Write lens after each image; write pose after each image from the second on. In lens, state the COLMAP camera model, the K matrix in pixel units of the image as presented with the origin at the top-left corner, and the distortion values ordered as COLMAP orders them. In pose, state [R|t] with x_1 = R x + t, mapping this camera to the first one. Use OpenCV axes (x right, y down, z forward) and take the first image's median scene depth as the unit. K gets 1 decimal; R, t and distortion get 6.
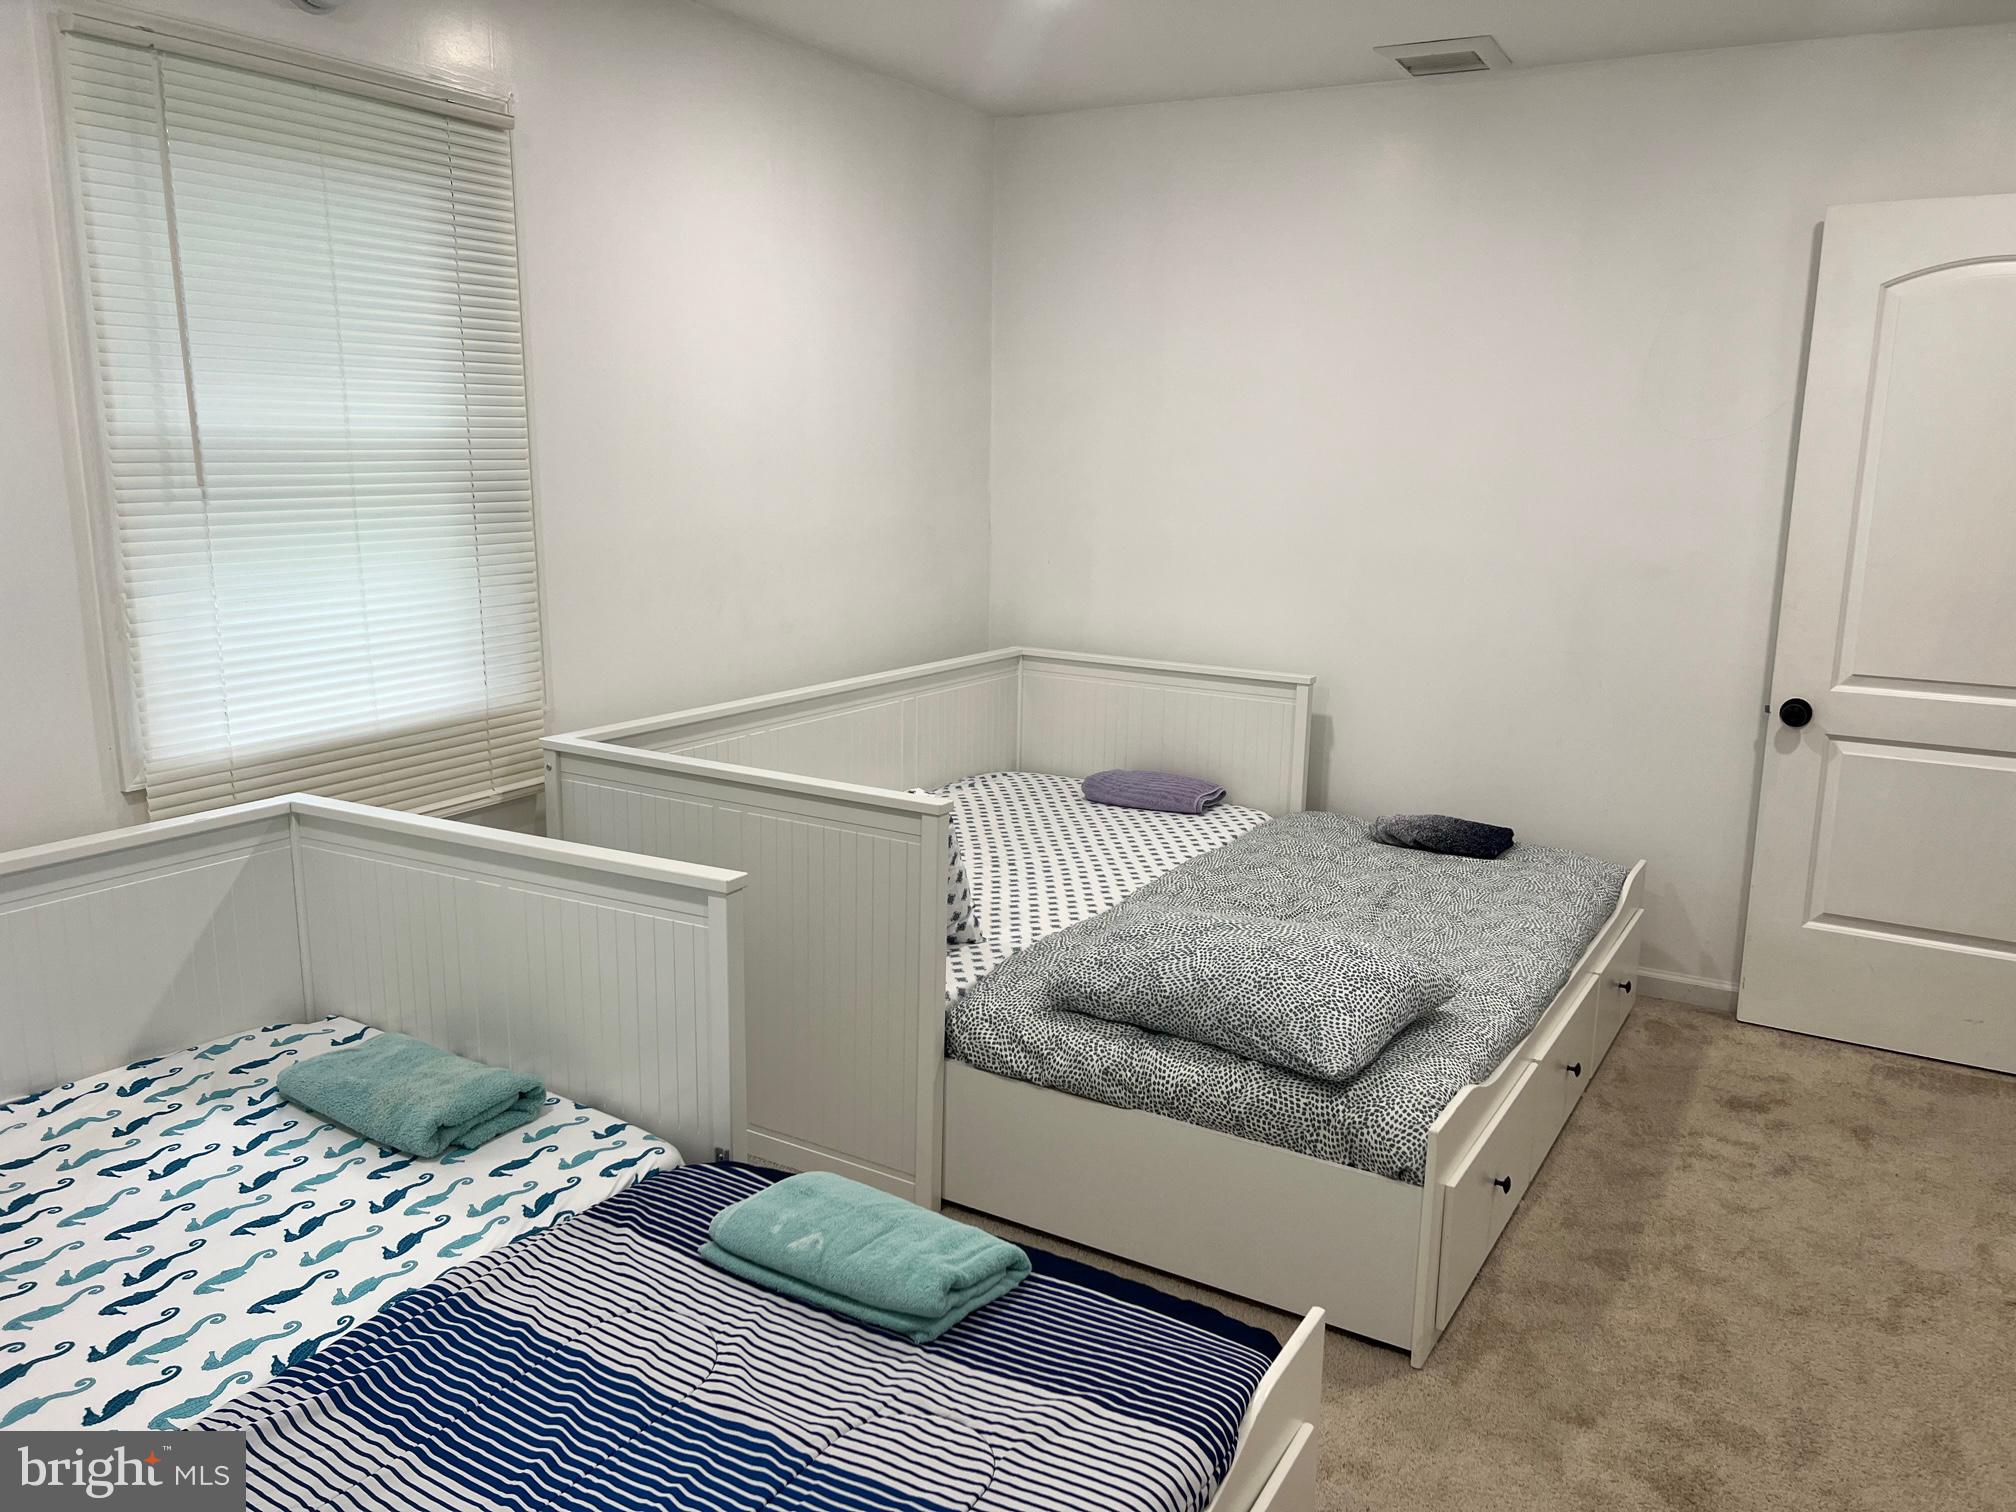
lens RADIAL K [[1507.3, 0, 999.6], [0, 1507.3, 747.2], [0, 0, 1]] dist [0.090801, -0.101577]
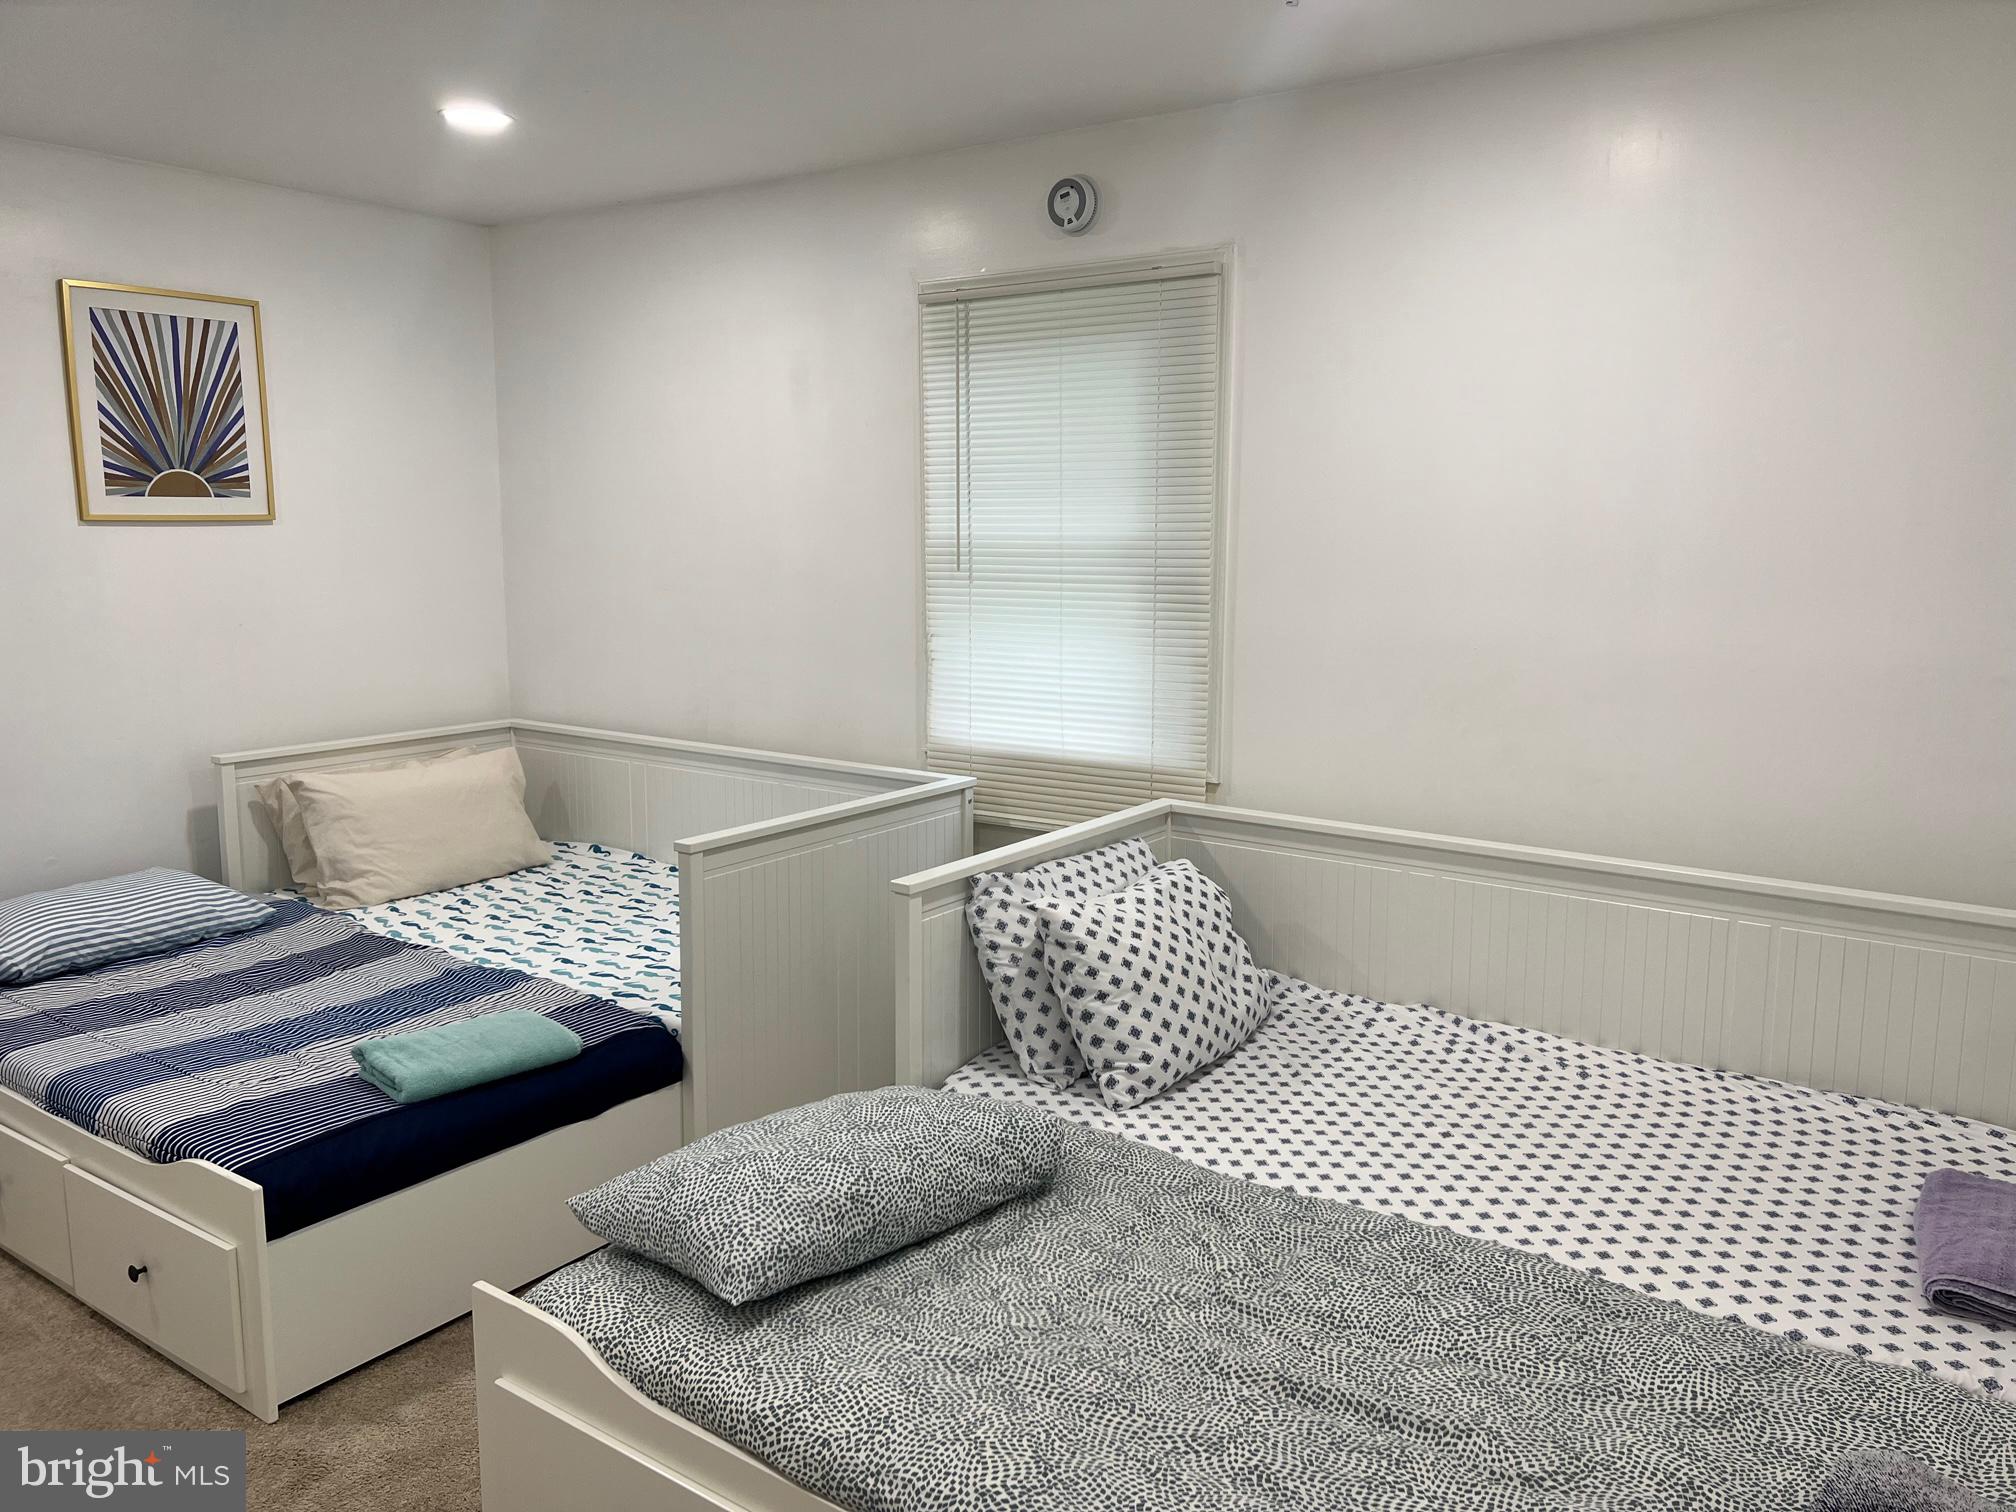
lens RADIAL K [[1507.3, 0, 999.6], [0, 1507.3, 747.2], [0, 0, 1]] dist [0.090801, -0.101577]
pose [[-0.092233, 0.145000, -0.985123, 1.014802], [-0.189756, 0.968650, 0.160342, -0.249033], [0.977490, 0.201721, -0.061827, 1.157282]]
